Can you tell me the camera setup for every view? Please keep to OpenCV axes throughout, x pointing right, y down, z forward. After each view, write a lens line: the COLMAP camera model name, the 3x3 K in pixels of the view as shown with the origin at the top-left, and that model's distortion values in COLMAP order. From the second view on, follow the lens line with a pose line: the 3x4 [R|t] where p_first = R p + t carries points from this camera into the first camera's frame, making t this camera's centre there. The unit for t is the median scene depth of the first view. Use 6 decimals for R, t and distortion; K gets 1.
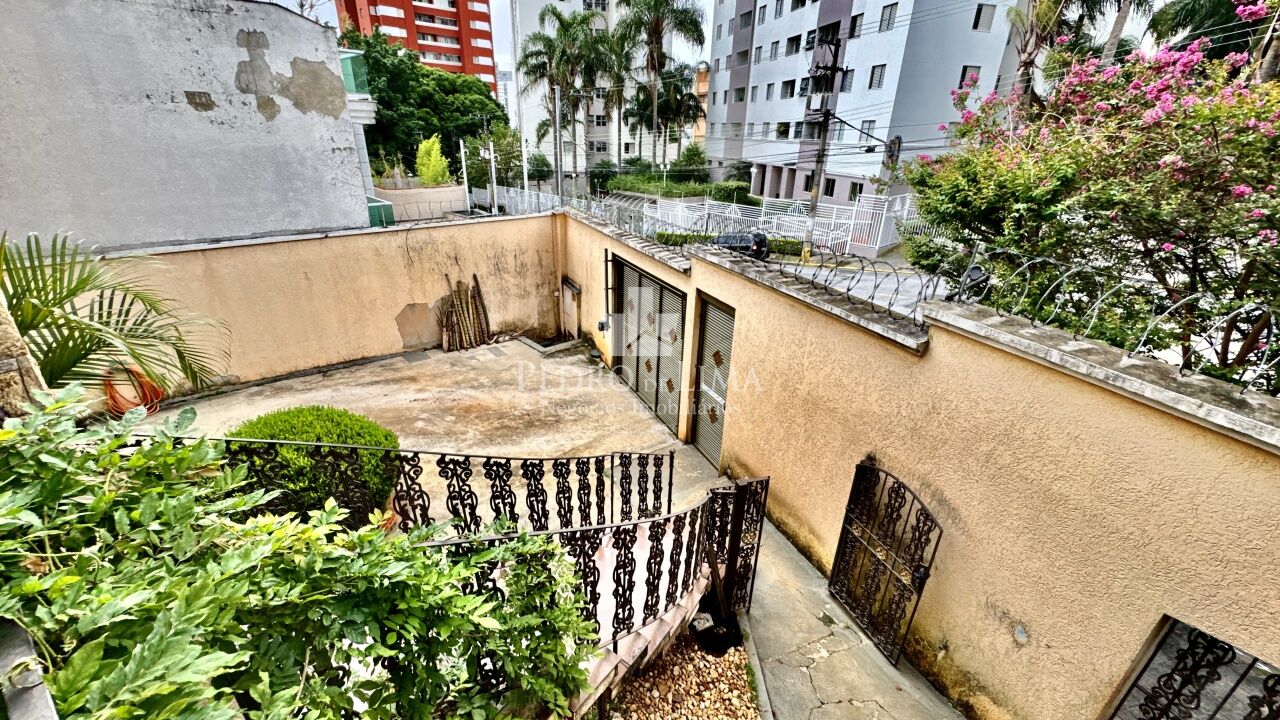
lens RADIAL K [[509.3, 0, 639.8], [0, 509.3, 358.1], [0, 0, 1]] dist [-0.003532, -0.000037]
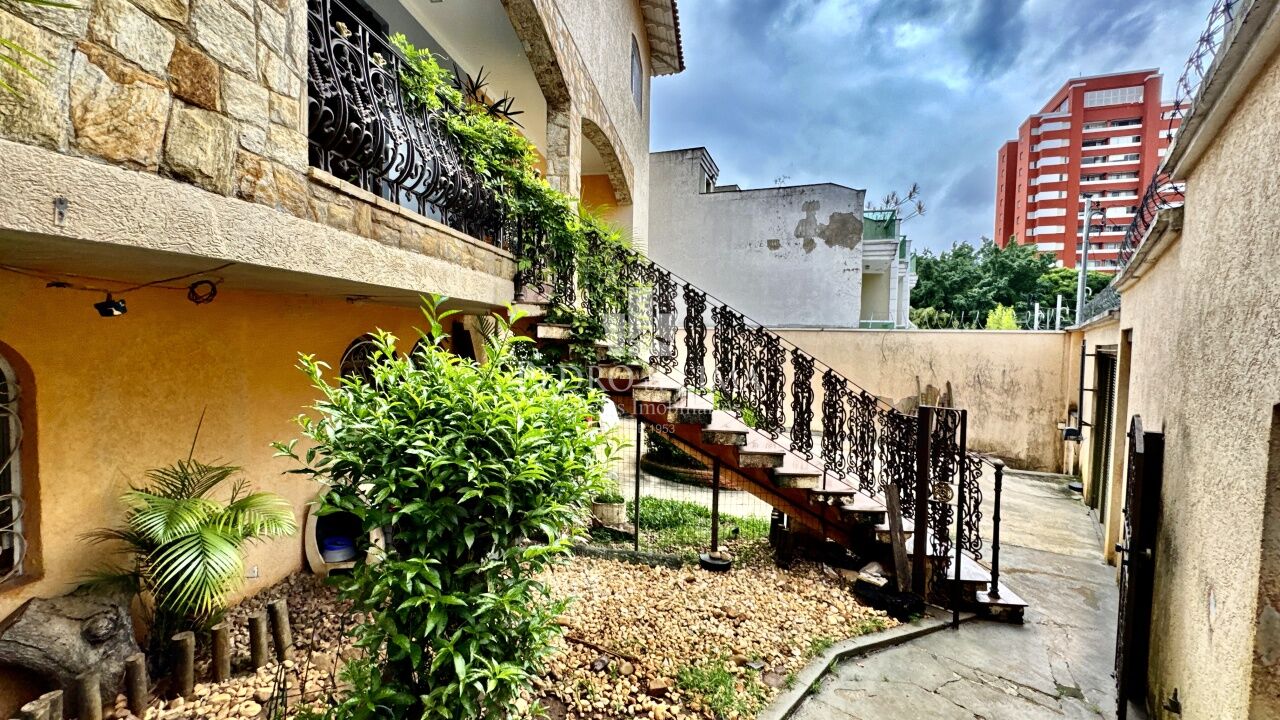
lens RADIAL K [[509.3, 0, 638.2], [0, 509.3, 360.8], [0, 0, 1]] dist [-0.003532, -0.000037]
pose [[0.456533, 0.026538, -0.889310, 0.375395], [-0.371729, 0.913819, -0.163561, 0.246911], [0.808328, 0.405253, 0.427054, 0.075302]]
